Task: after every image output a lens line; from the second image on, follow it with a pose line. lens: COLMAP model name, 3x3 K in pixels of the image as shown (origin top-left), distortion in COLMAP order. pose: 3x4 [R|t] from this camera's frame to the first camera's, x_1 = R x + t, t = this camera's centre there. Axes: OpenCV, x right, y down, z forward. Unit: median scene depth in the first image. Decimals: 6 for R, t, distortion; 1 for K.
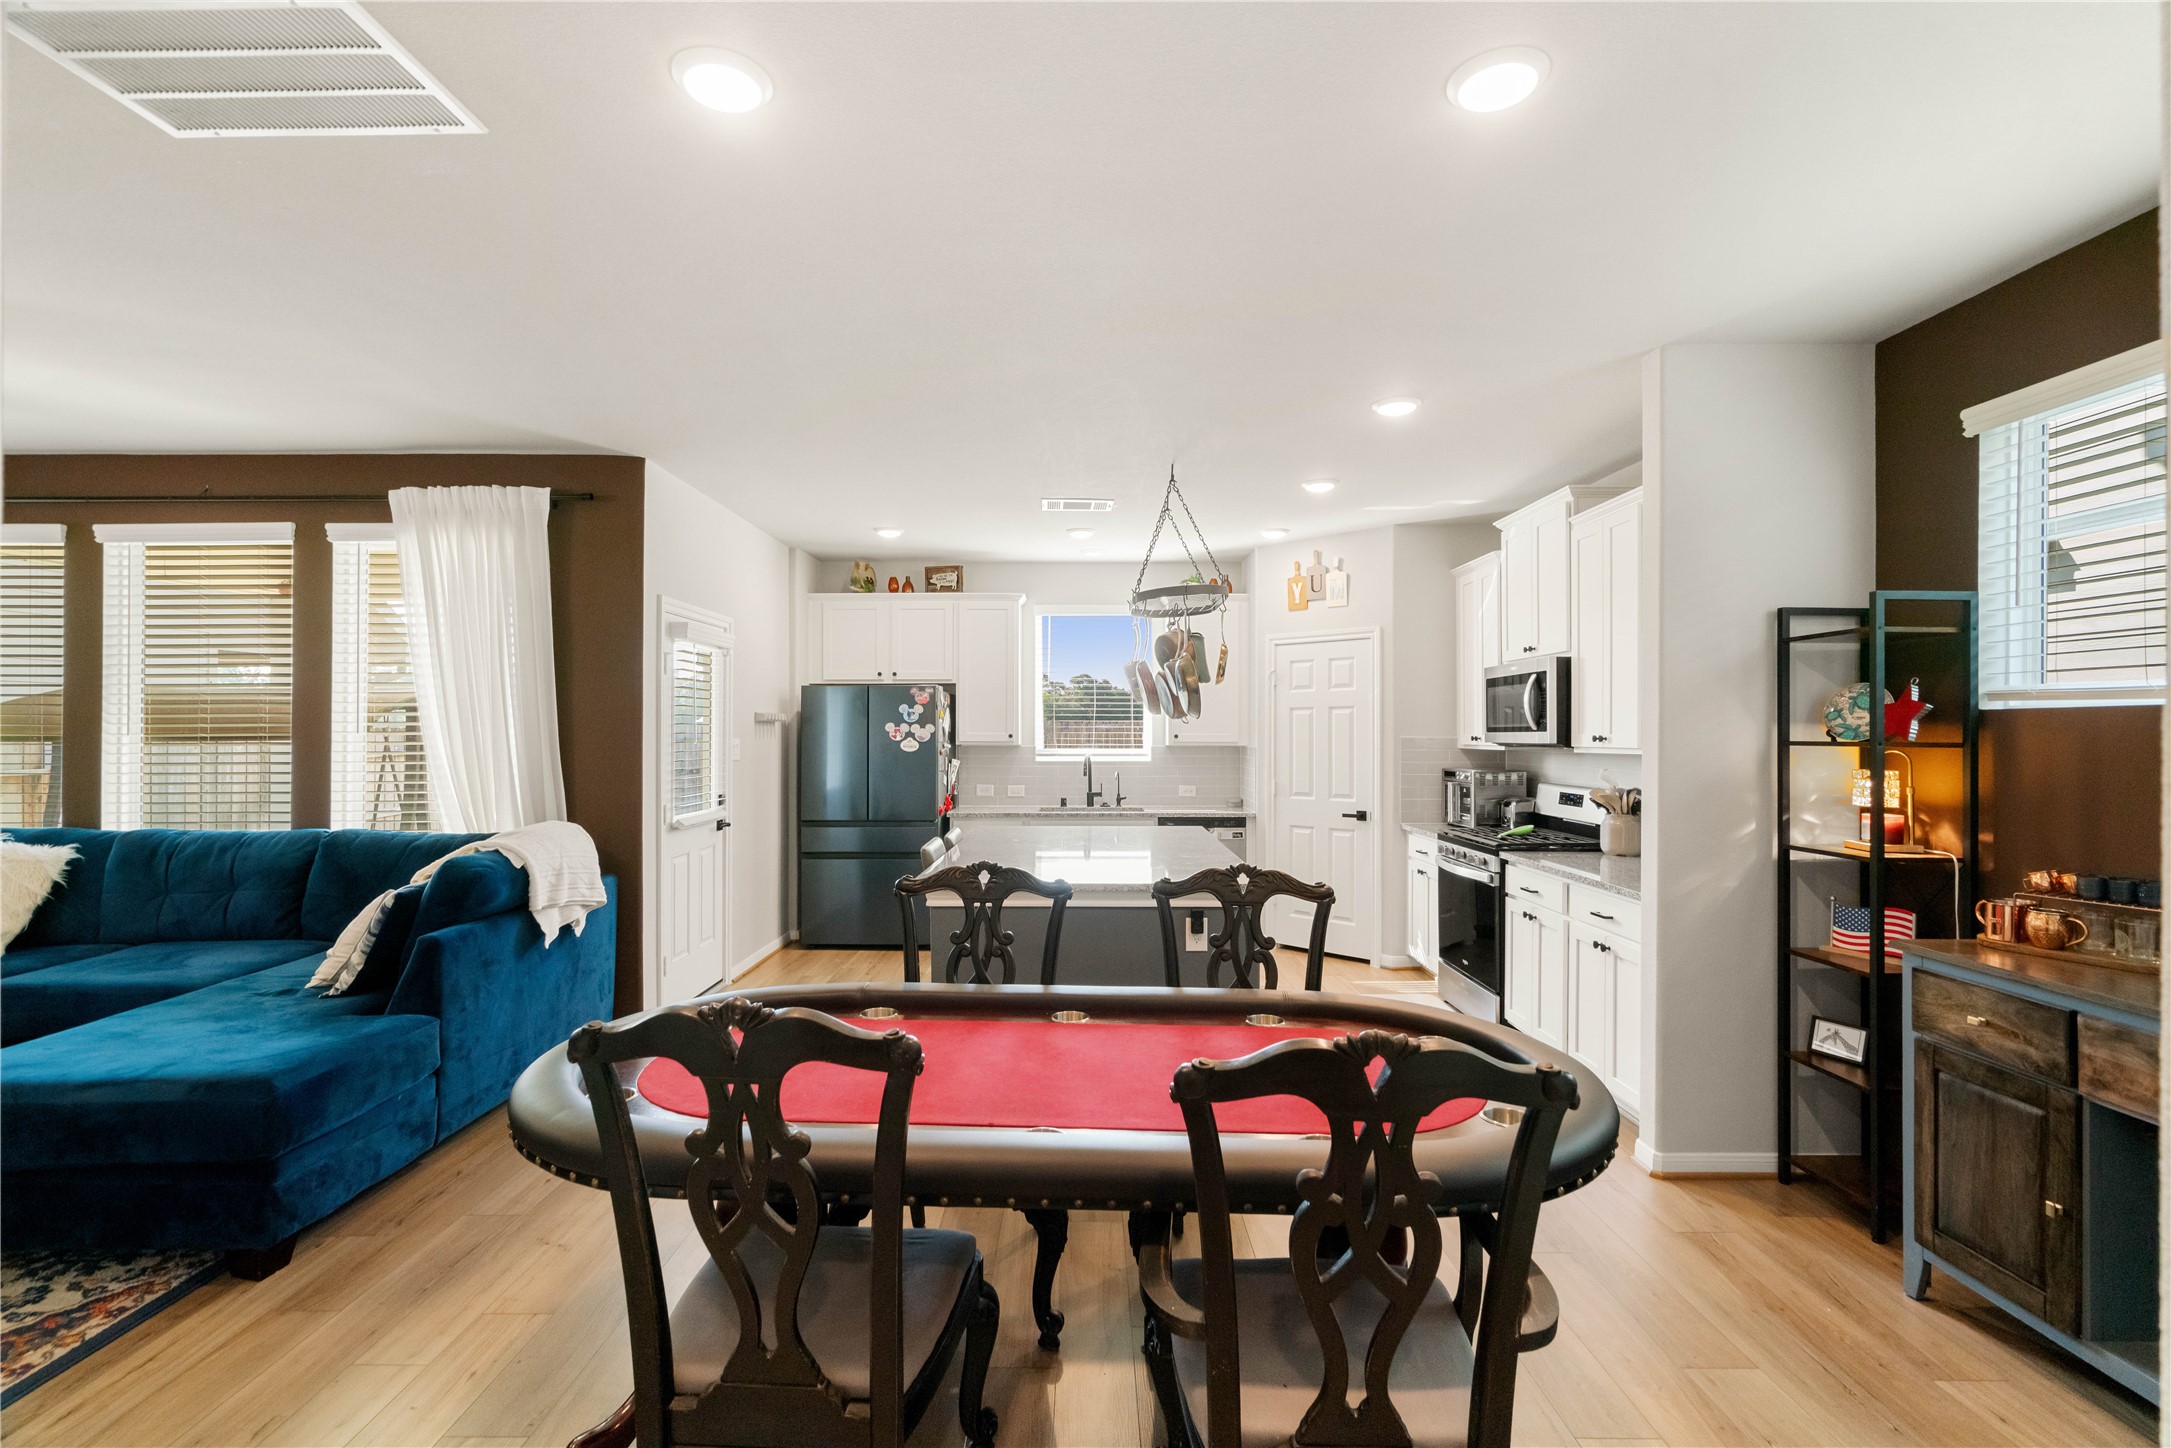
lens RADIAL K [[987.9, 0, 1084.2], [0, 987.9, 729.1], [0, 0, 1]] dist [-0.002626, 0.000847]
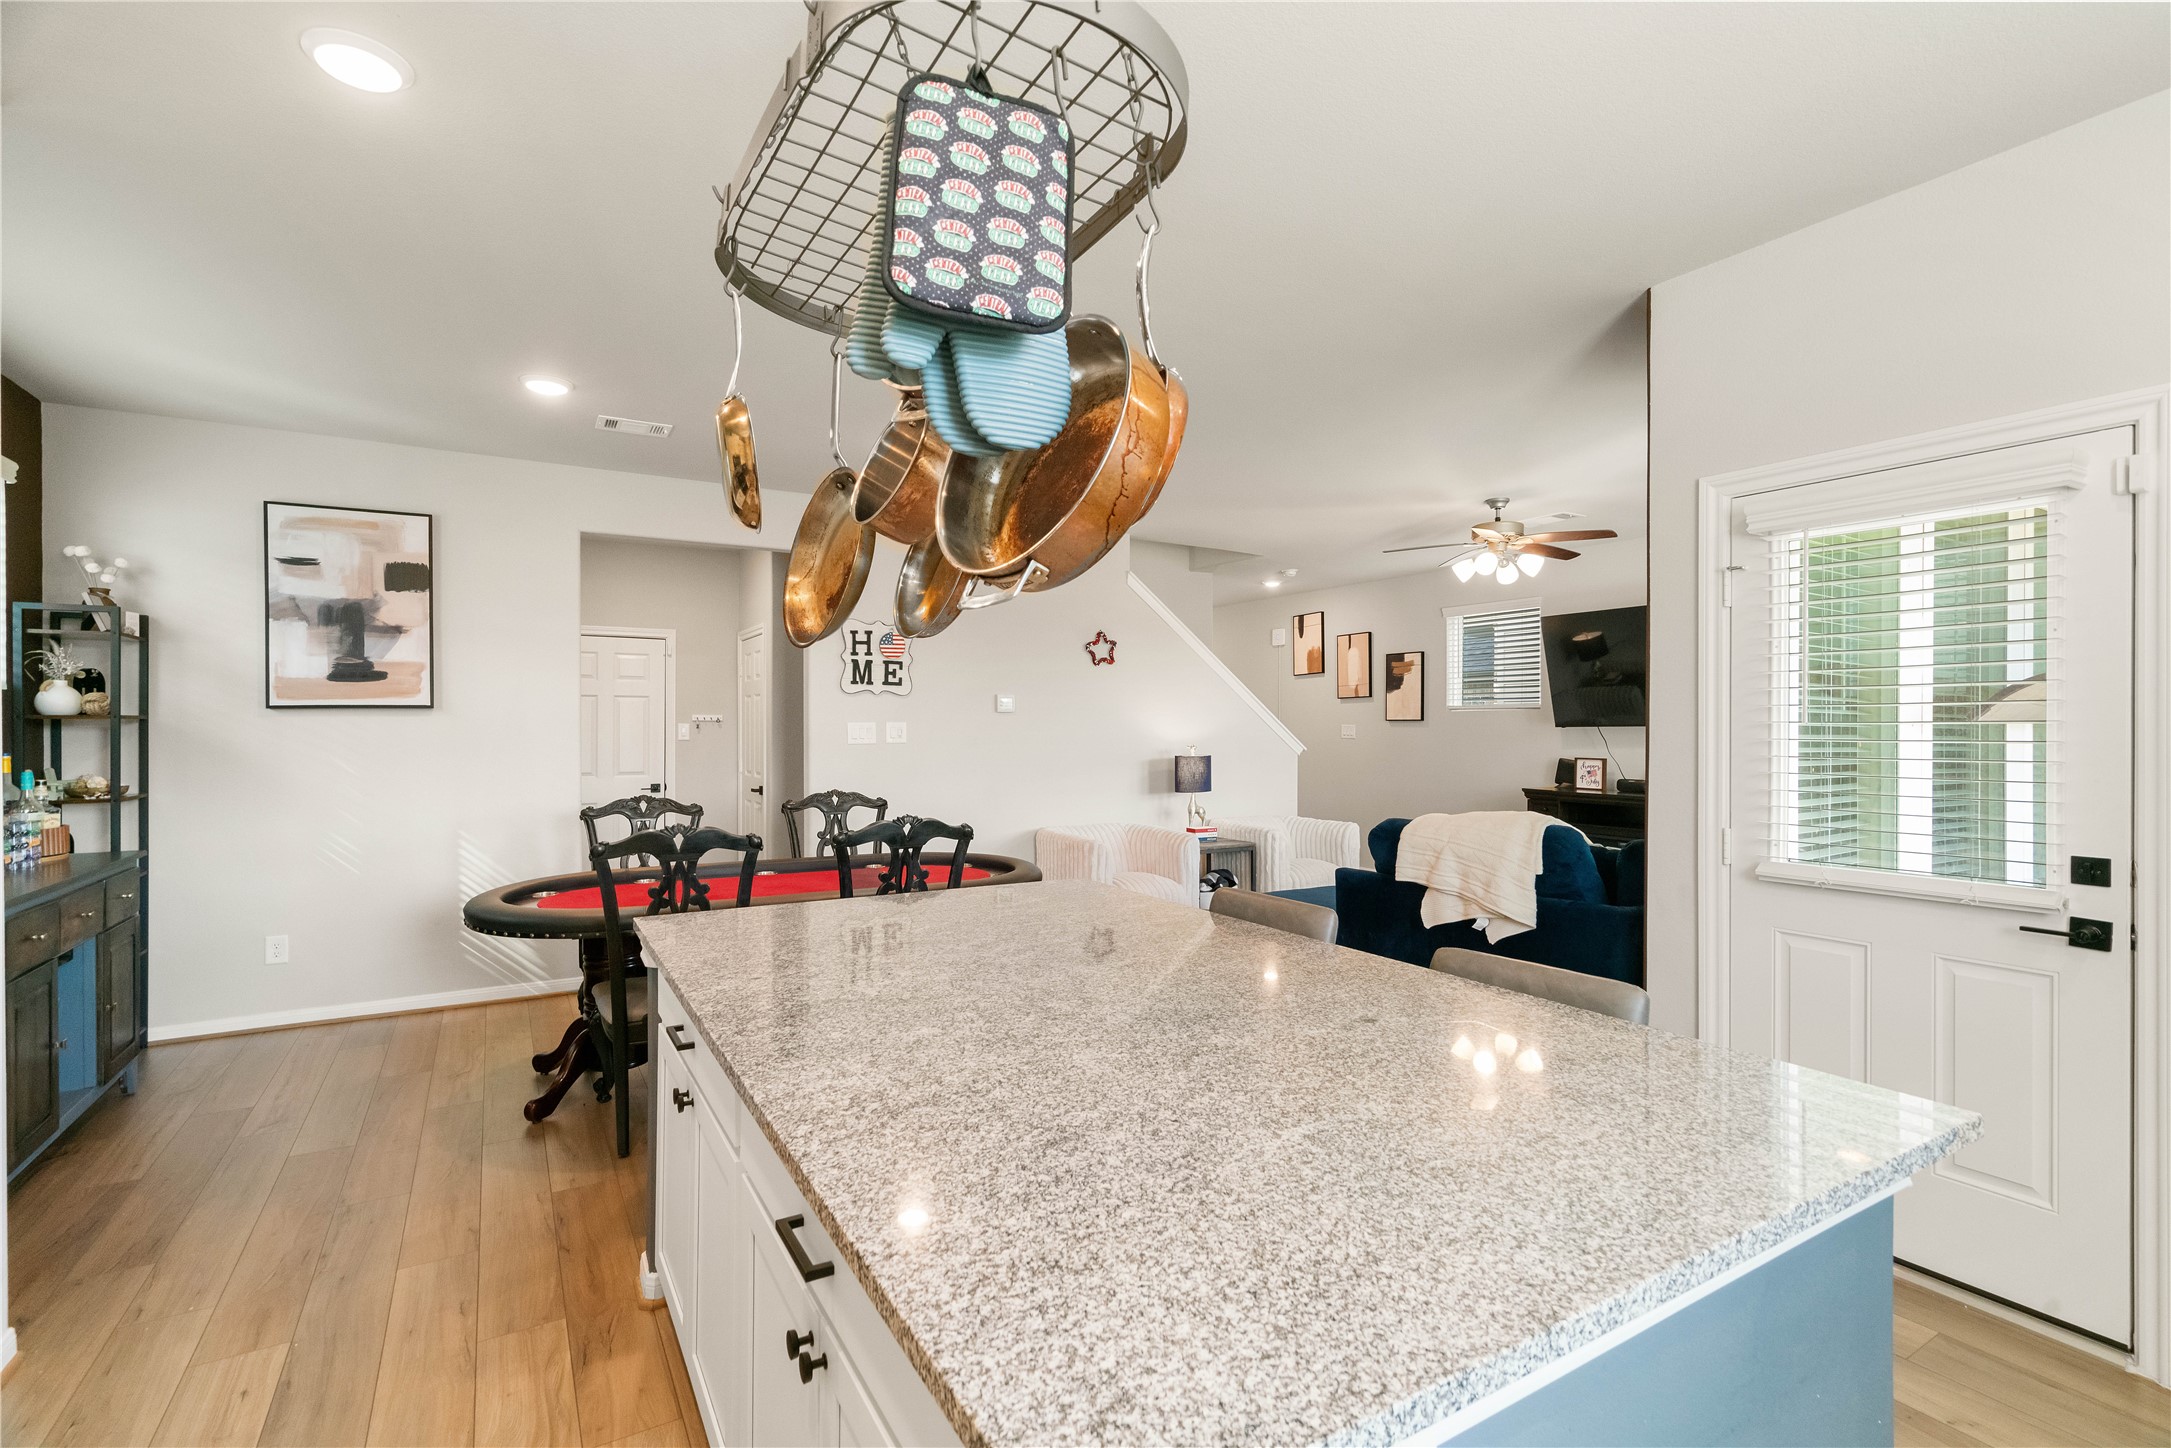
lens RADIAL K [[975.2, 0, 1091.8], [0, 975.2, 727.4], [0, 0, 1]] dist [-0.000433, 0.000143]
pose [[-0.853652, -0.001609, -0.520841, 0.173544], [0.000465, 0.999992, -0.003851, 0.017287], [0.520843, -0.003529, -0.853645, 1.174967]]
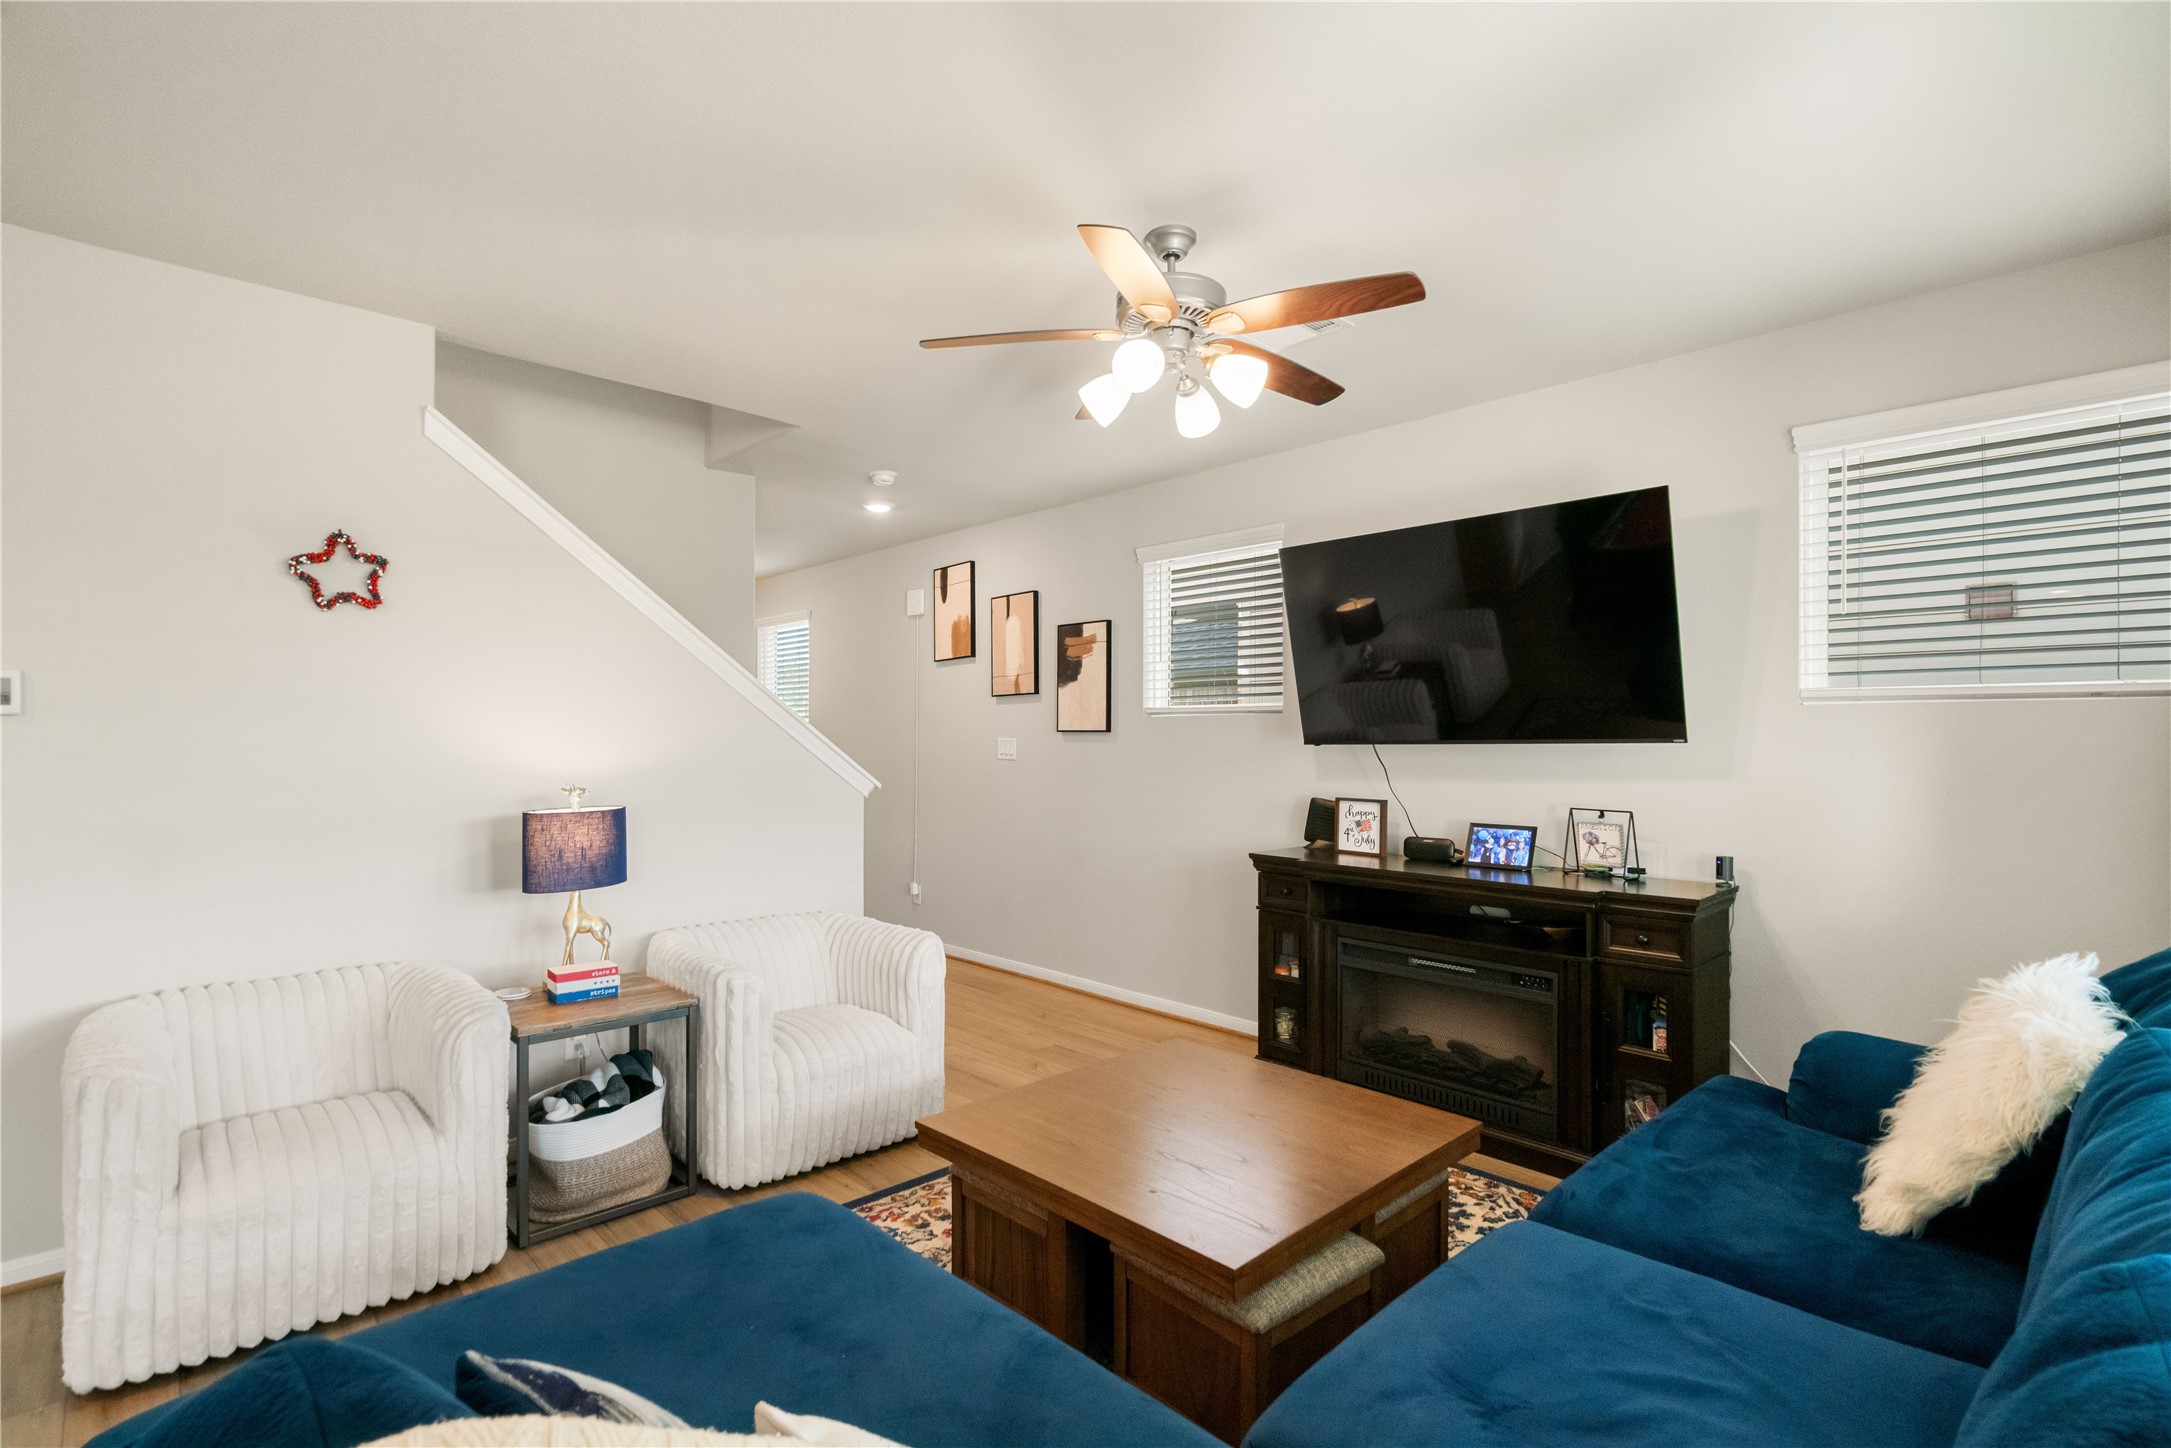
lens RADIAL K [[1009.1, 0, 1091.7], [0, 1009.1, 747.6], [0, 0, 1]] dist [-0.017994, -0.000021]
pose [[-0.720998, 0.008004, -0.692891, -0.407035], [0.002884, 0.999959, 0.008550, 0.007213], [0.692931, 0.004166, -0.720992, 0.813019]]
